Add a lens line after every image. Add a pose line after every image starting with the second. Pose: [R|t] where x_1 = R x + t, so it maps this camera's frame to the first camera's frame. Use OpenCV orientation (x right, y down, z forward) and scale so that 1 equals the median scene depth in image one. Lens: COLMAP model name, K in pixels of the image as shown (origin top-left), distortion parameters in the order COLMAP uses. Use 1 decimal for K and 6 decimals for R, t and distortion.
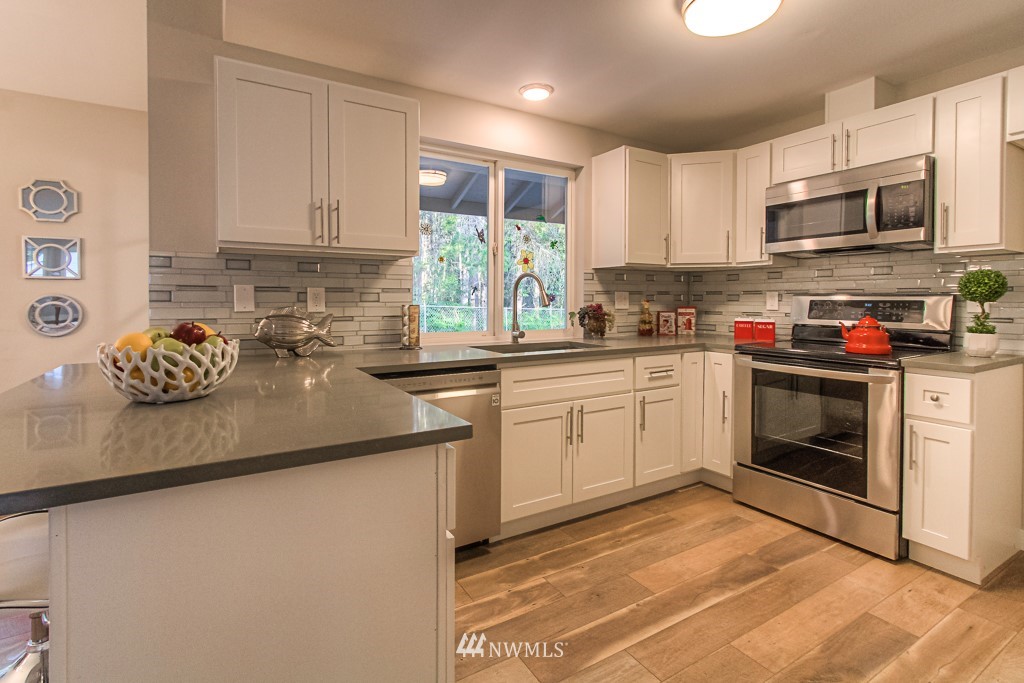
lens RADIAL K [[480.8, 0, 520.1], [0, 480.8, 309.3], [0, 0, 1]] dist [0.005338, 0.000197]
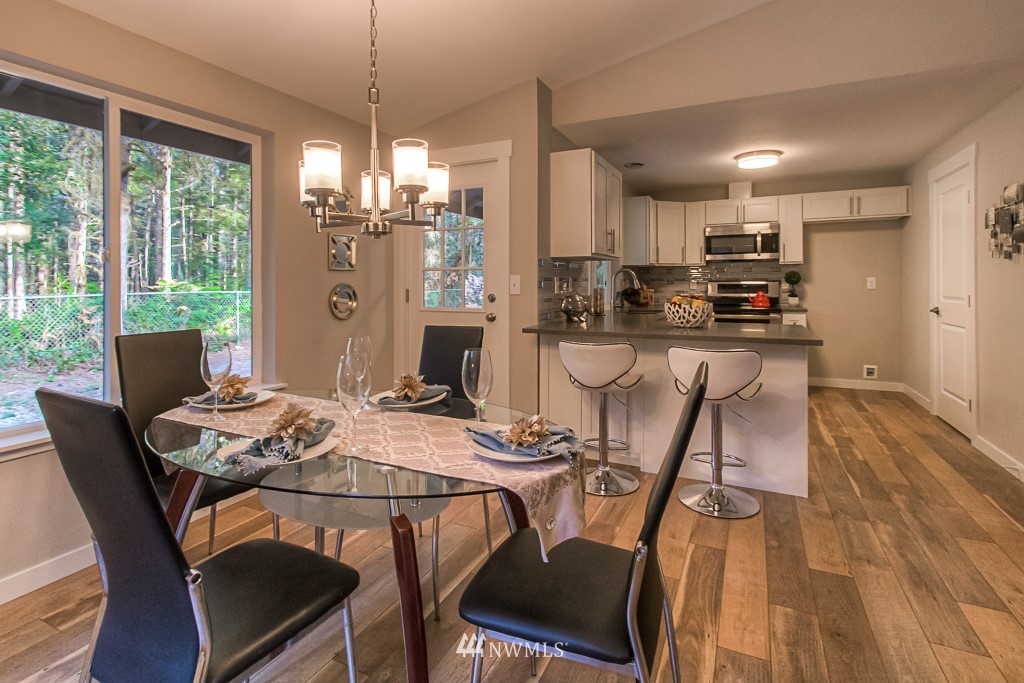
lens RADIAL K [[480.8, 0, 552.7], [0, 480.8, 286.8], [0, 0, 1]] dist [0.005338, 0.000197]
pose [[0.814787, -0.010690, 0.579662, -1.362140], [0.019507, 0.999769, -0.008982, -0.004044], [-0.579432, 0.018626, 0.814808, -0.261989]]
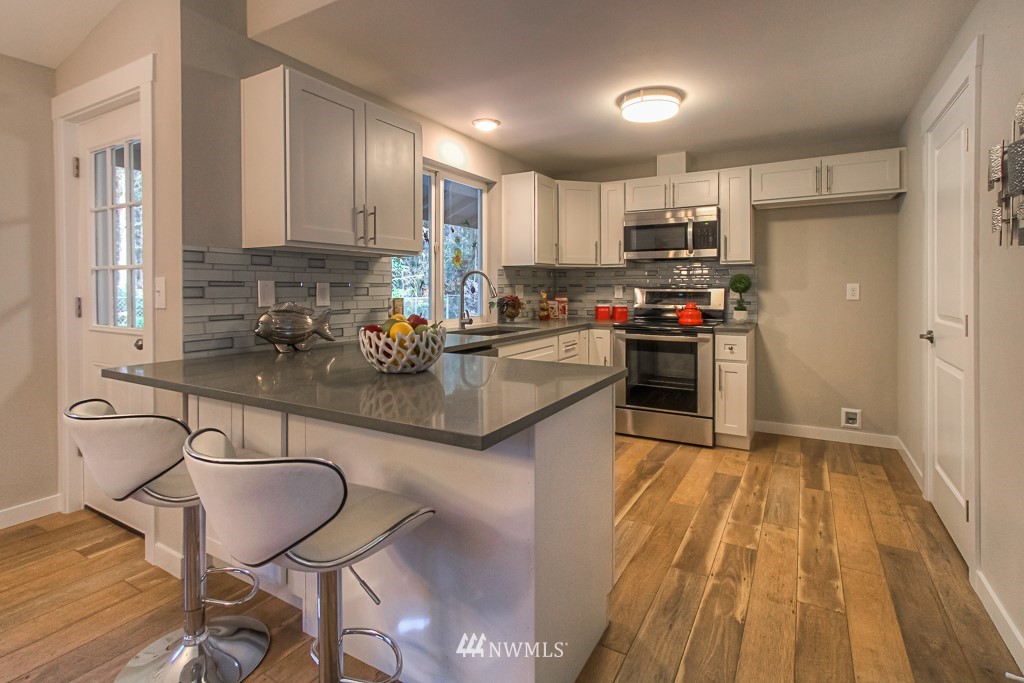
lens RADIAL K [[480.8, 0, 548.7], [0, 480.8, 291.6], [0, 0, 1]] dist [0.005338, 0.000197]
pose [[0.863271, -0.005635, 0.504709, -0.499610], [0.013310, 0.999844, -0.011602, -0.006630], [-0.504565, 0.016734, 0.863212, -0.149420]]
